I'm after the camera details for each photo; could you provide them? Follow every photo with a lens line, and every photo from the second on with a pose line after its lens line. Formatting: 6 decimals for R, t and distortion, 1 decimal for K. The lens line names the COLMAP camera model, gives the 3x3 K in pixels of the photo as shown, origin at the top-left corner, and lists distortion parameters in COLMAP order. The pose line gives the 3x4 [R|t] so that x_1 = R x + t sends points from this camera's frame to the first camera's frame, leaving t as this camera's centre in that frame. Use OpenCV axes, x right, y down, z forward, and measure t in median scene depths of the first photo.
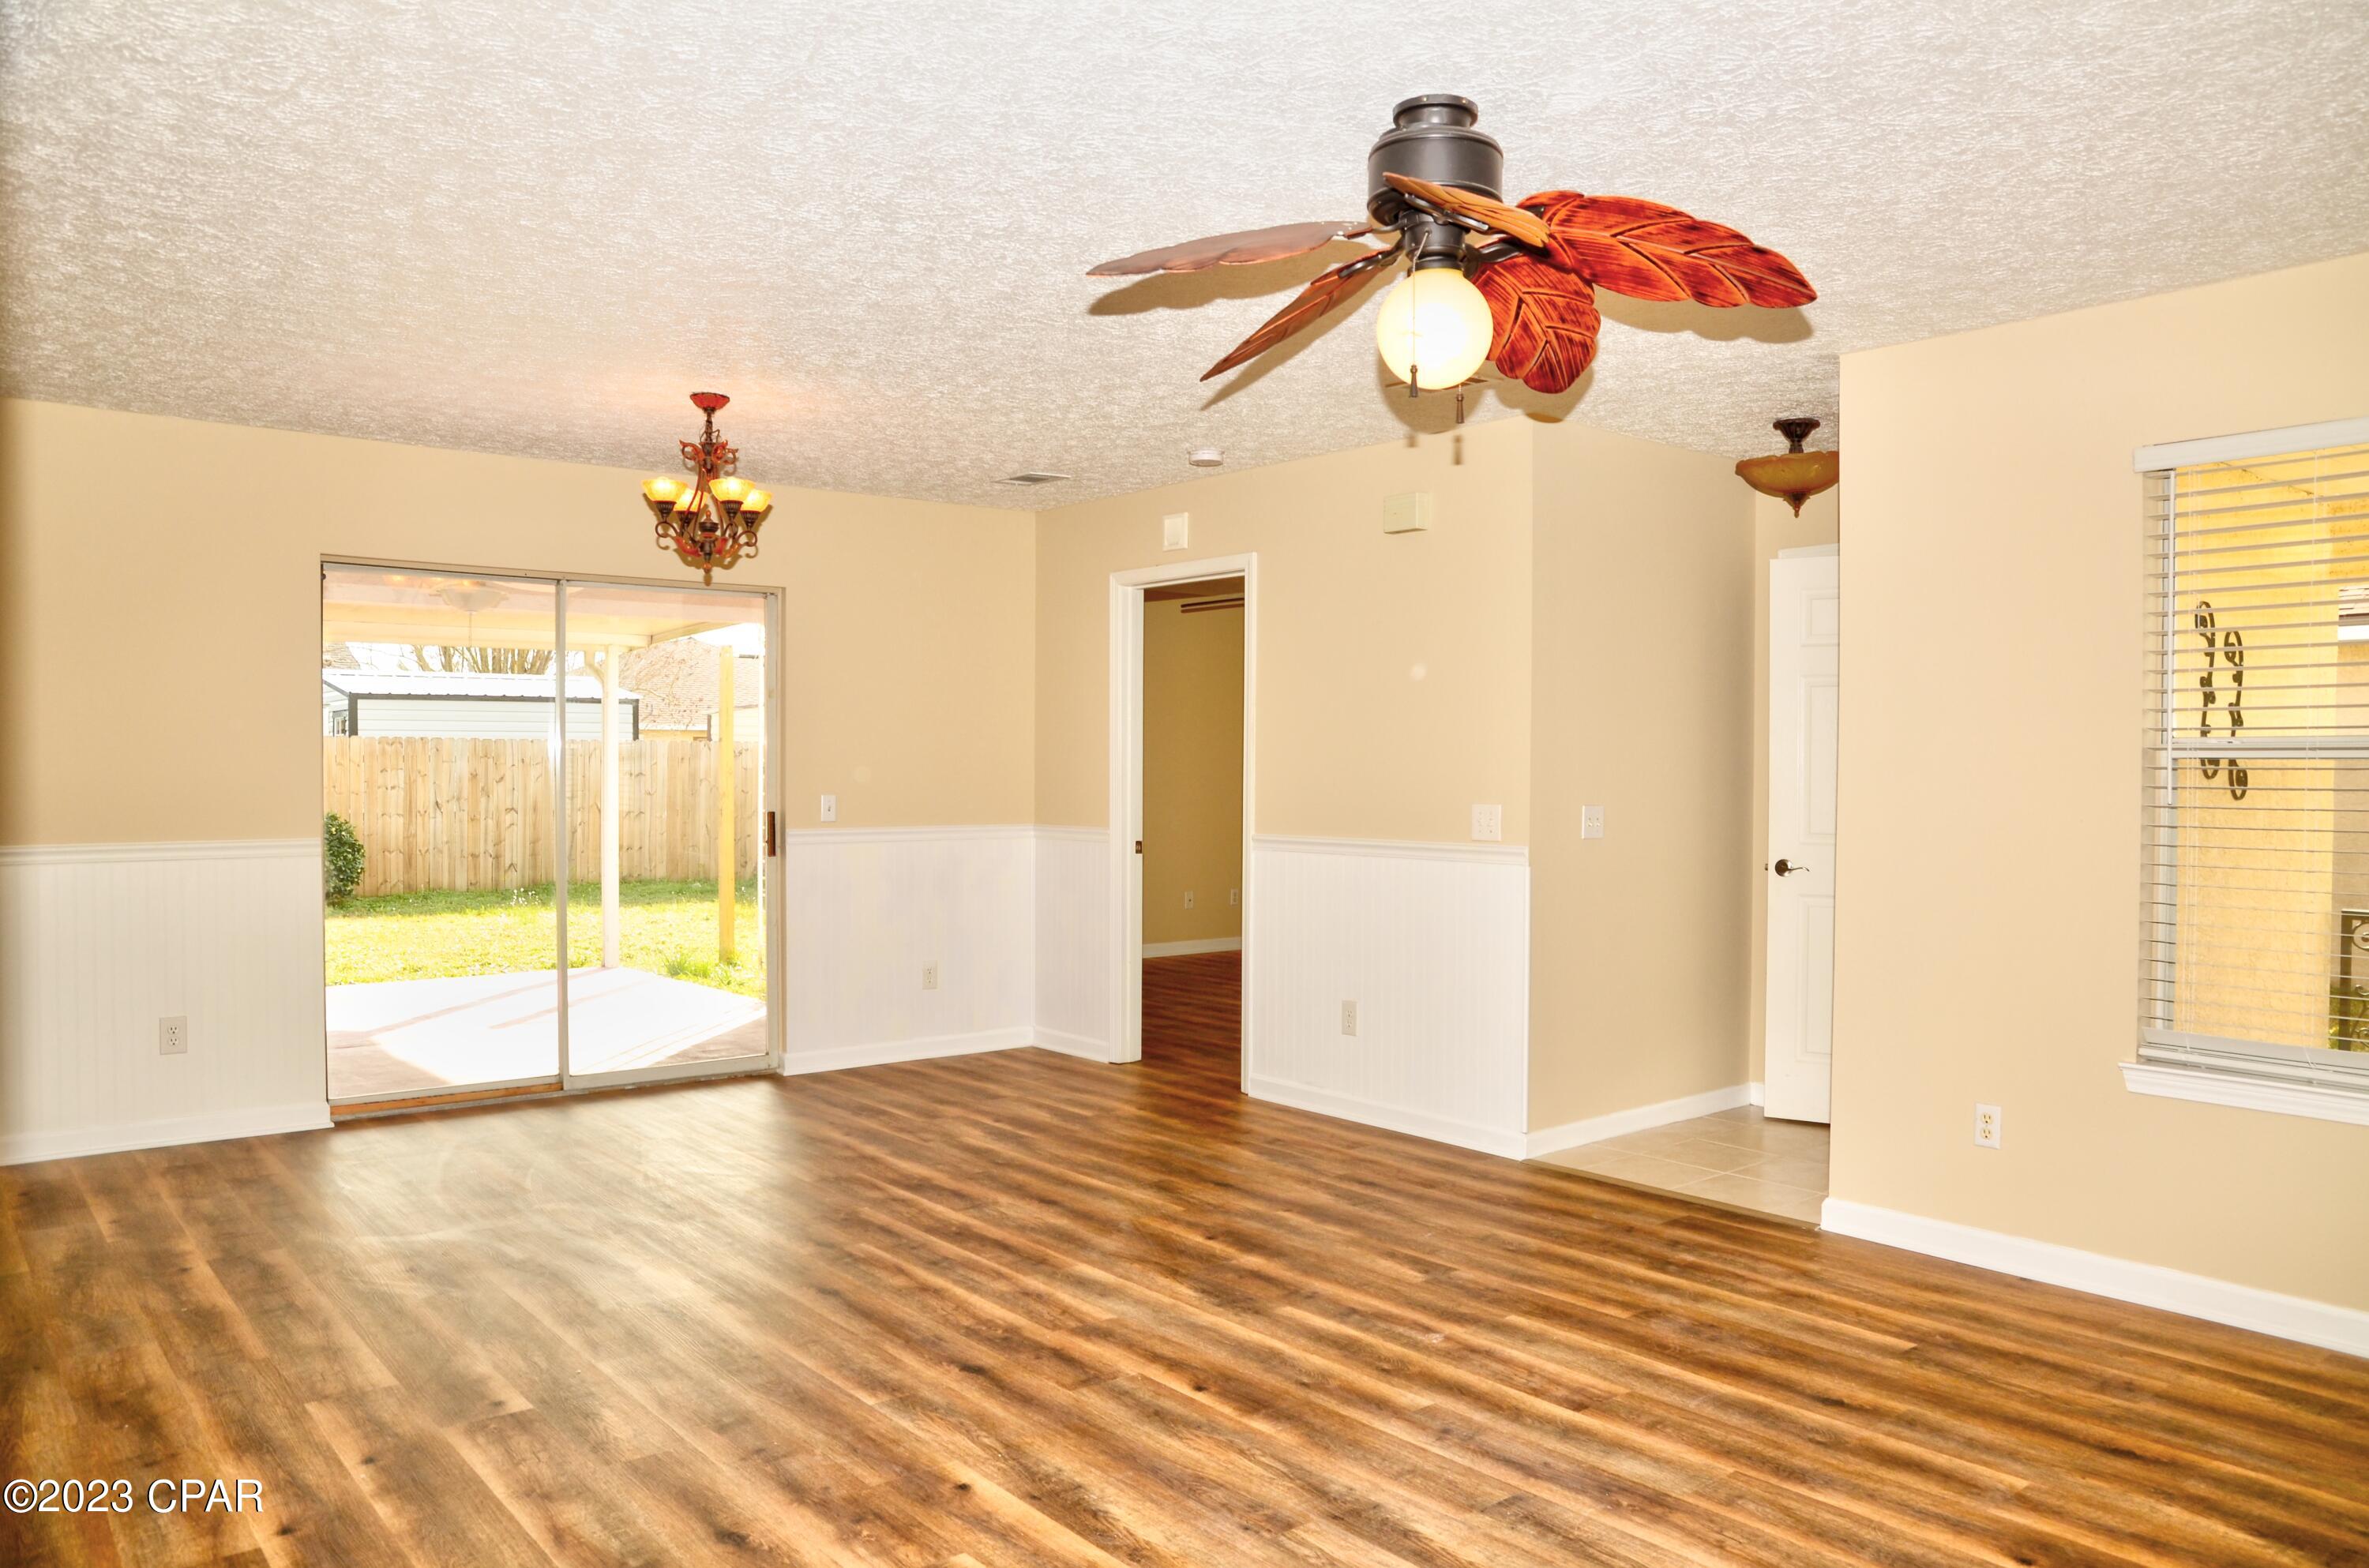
lens RADIAL K [[1631.4, 0, 1184.5], [0, 1631.4, 784.0], [0, 0, 1]] dist [-0.005792, -0.001453]
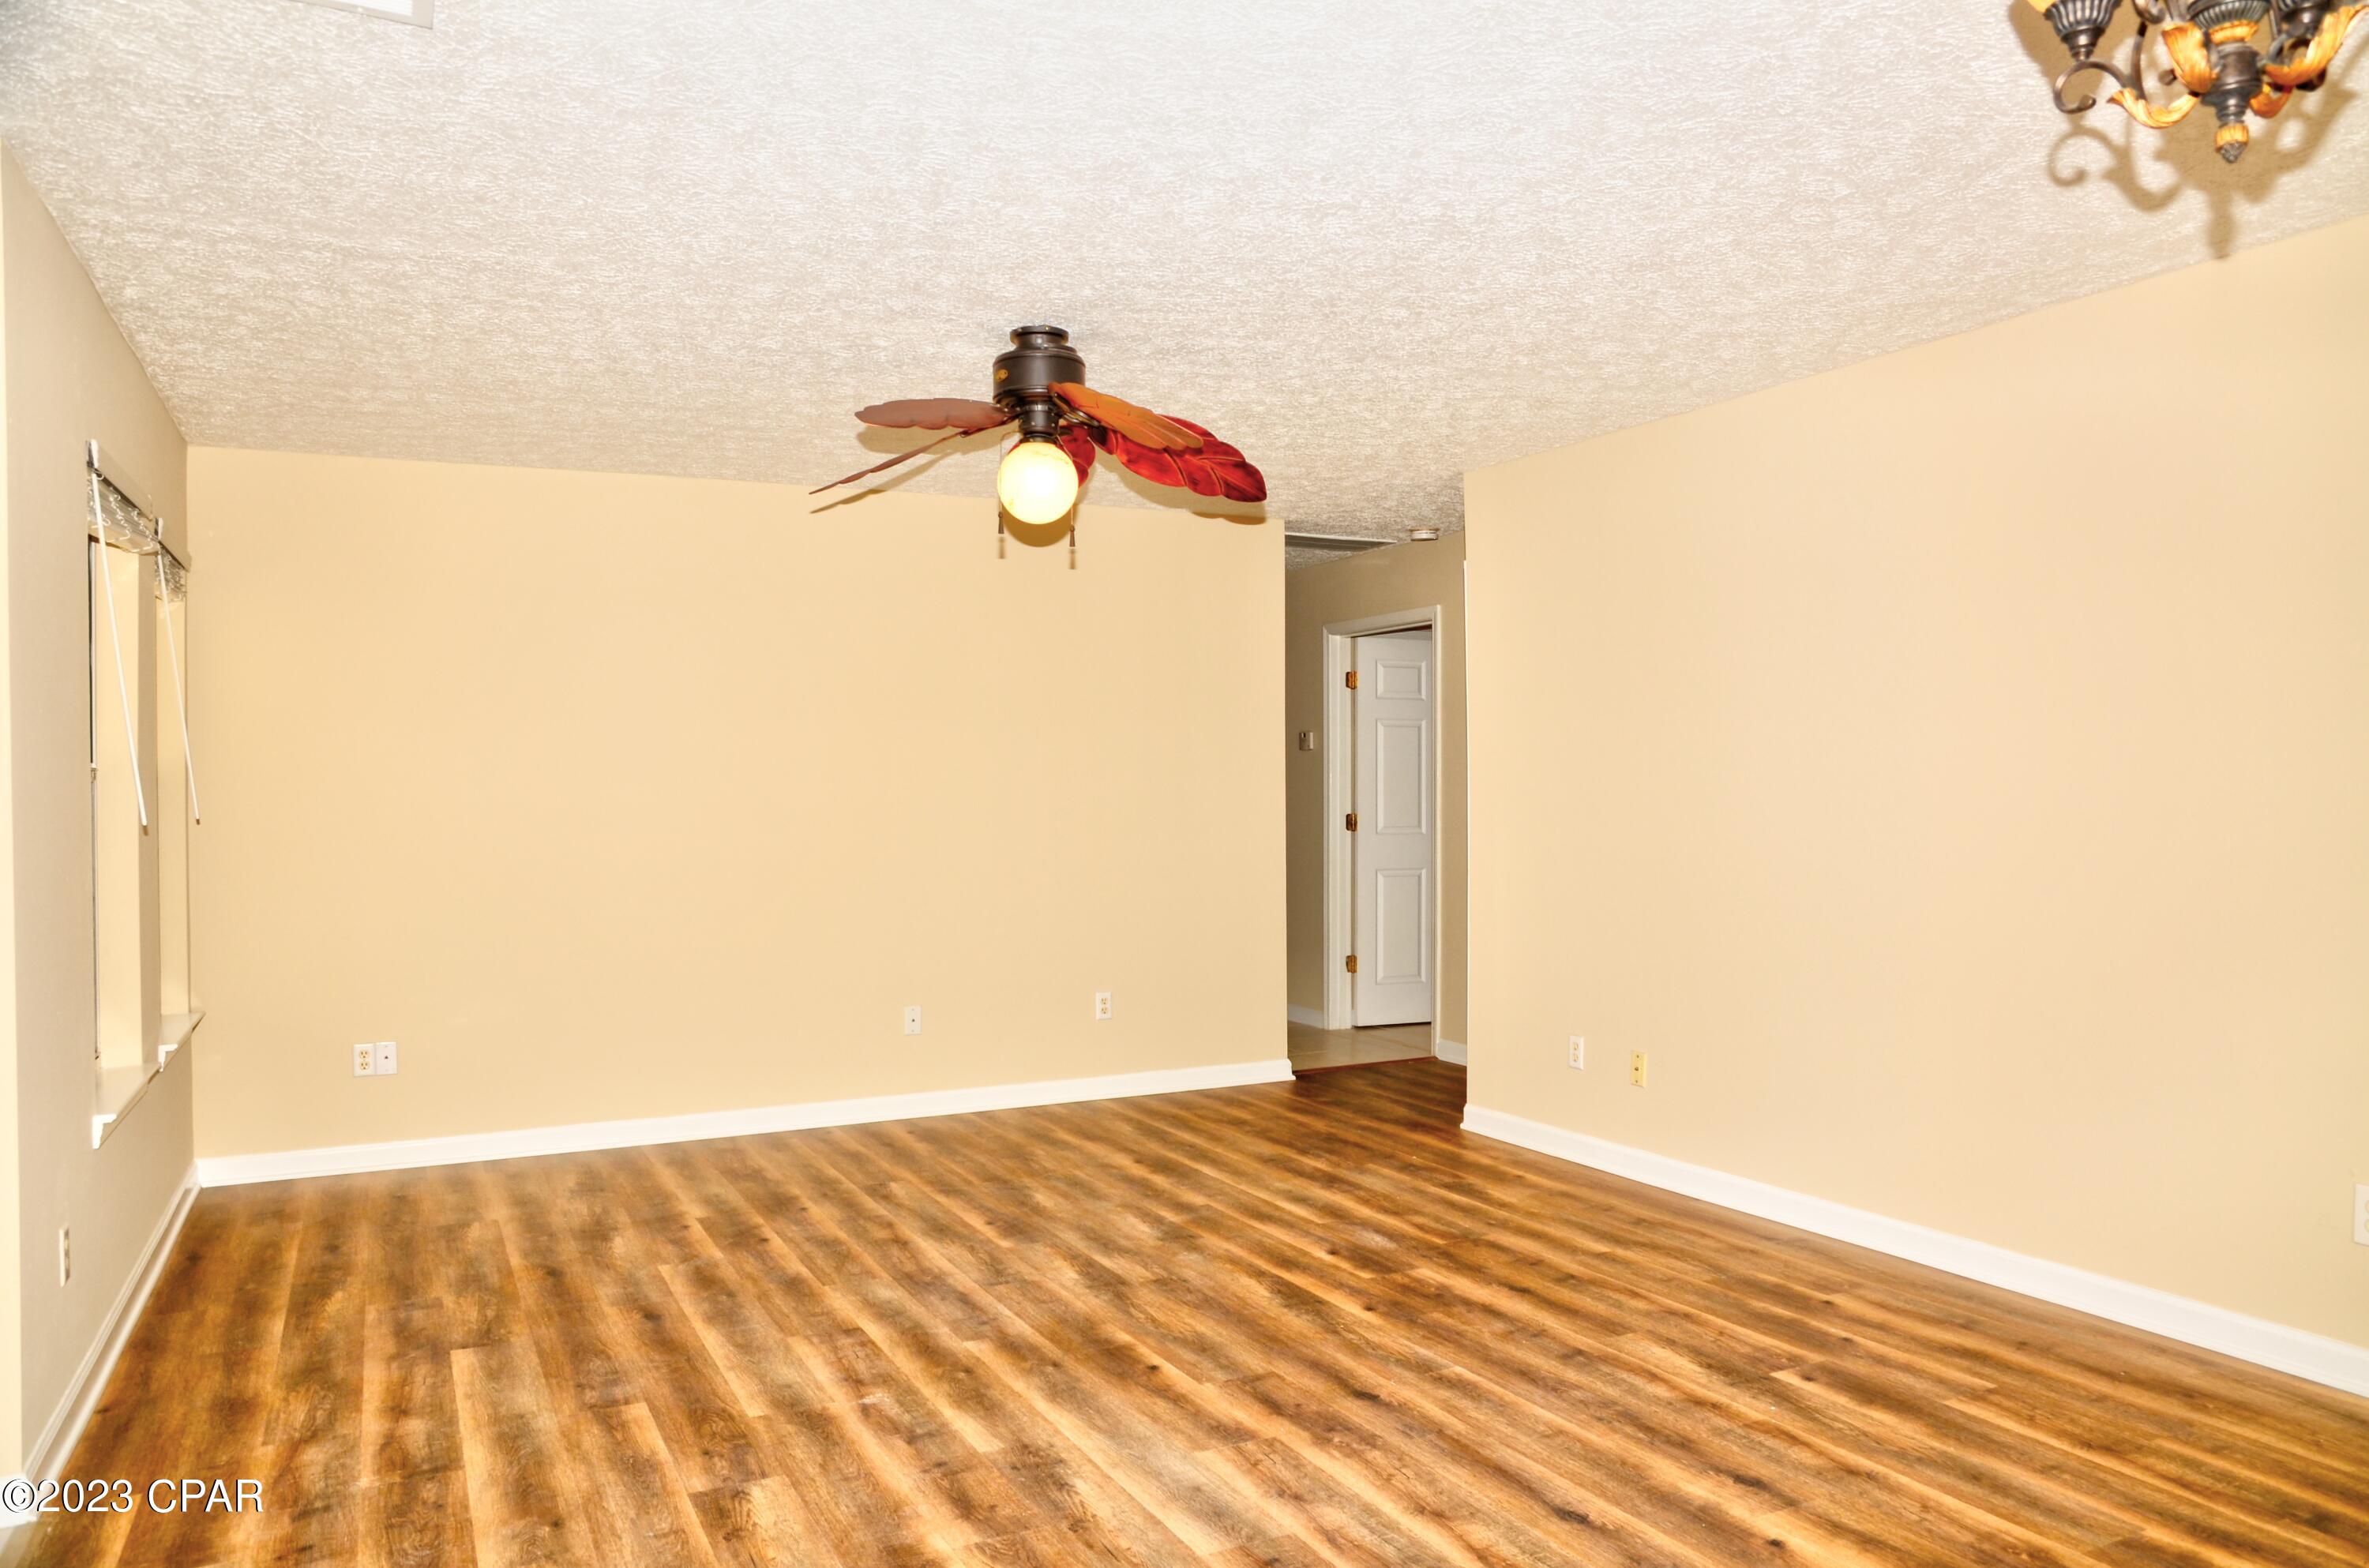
lens RADIAL K [[1641.1, 0, 1184.5], [0, 1641.1, 784.0], [0, 0, 1]] dist [0.003781, 0.001346]
pose [[-0.974751, 0.004915, 0.223240, -0.249670], [0.007056, 0.999936, 0.008795, -0.021104], [-0.223182, 0.010149, -0.974724, 2.015360]]
